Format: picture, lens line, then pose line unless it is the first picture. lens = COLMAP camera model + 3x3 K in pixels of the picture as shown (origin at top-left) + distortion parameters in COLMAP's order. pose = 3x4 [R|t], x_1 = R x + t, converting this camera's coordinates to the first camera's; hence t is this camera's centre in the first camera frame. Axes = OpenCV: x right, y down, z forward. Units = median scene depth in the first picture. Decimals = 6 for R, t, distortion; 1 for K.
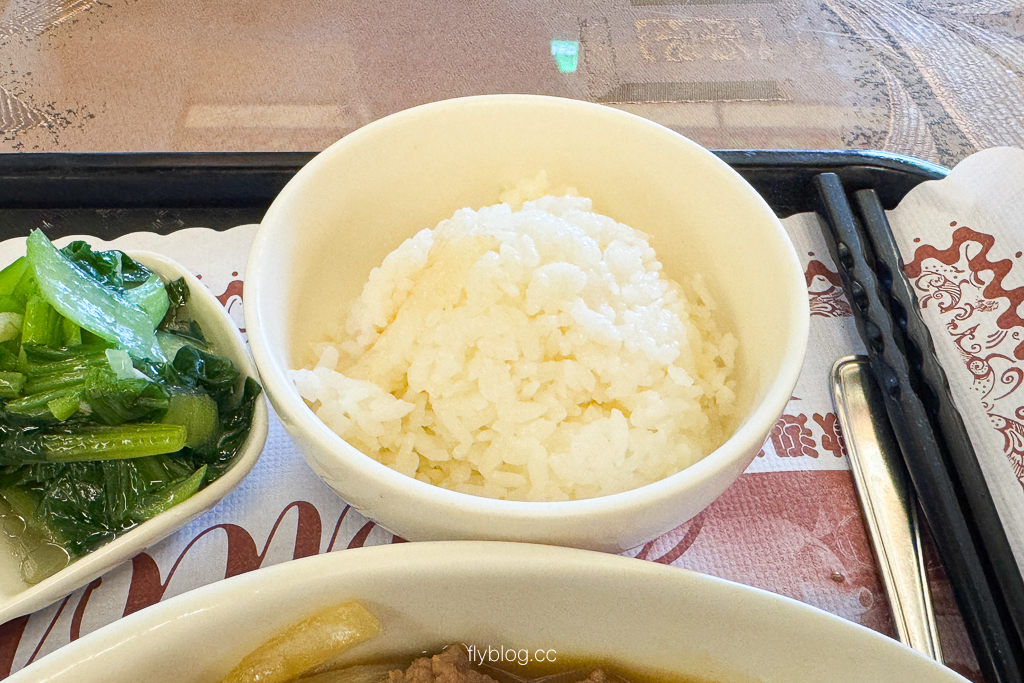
lens RADIAL K [[981.0, 0, 444.3], [0, 981.0, 343.6], [0, 0, 1]] dist [0.022001, 0.017563]
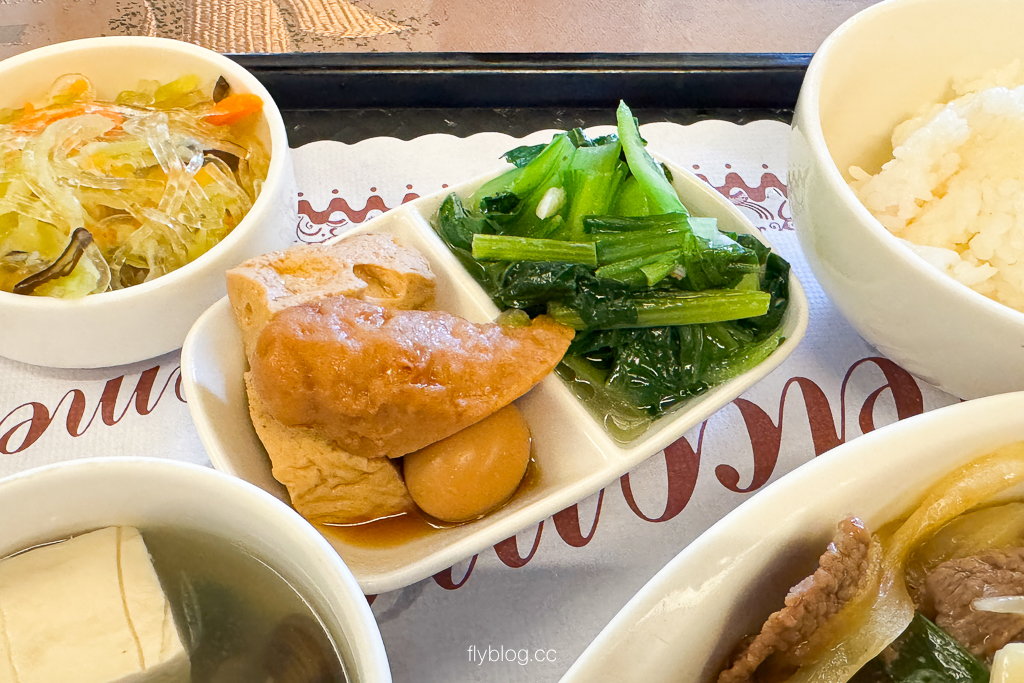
lens RADIAL K [[981.0, 0, 444.3], [0, 981.0, 343.6], [0, 0, 1]] dist [0.022001, 0.017563]
pose [[0.999185, -0.001535, 0.040344, -0.631005], [0.000218, 0.999467, 0.032636, 0.102529], [-0.040373, -0.032601, 0.998653, -0.026870]]
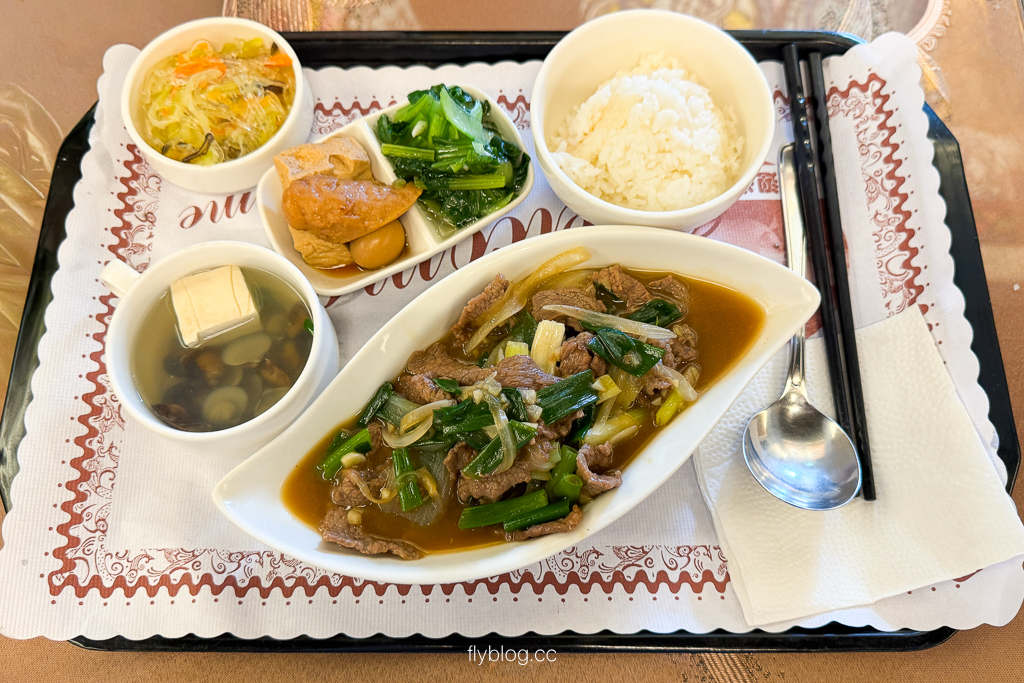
lens RADIAL K [[884.4, 0, 512.0], [0, 884.4, 341.5], [0, 0, 1]] dist [0.180774, -0.315435]
pose [[0.999518, 0.029787, -0.008696, -0.211745], [-0.025562, 0.949271, 0.313417, -0.210246], [0.017591, -0.313044, 0.949576, -1.170175]]
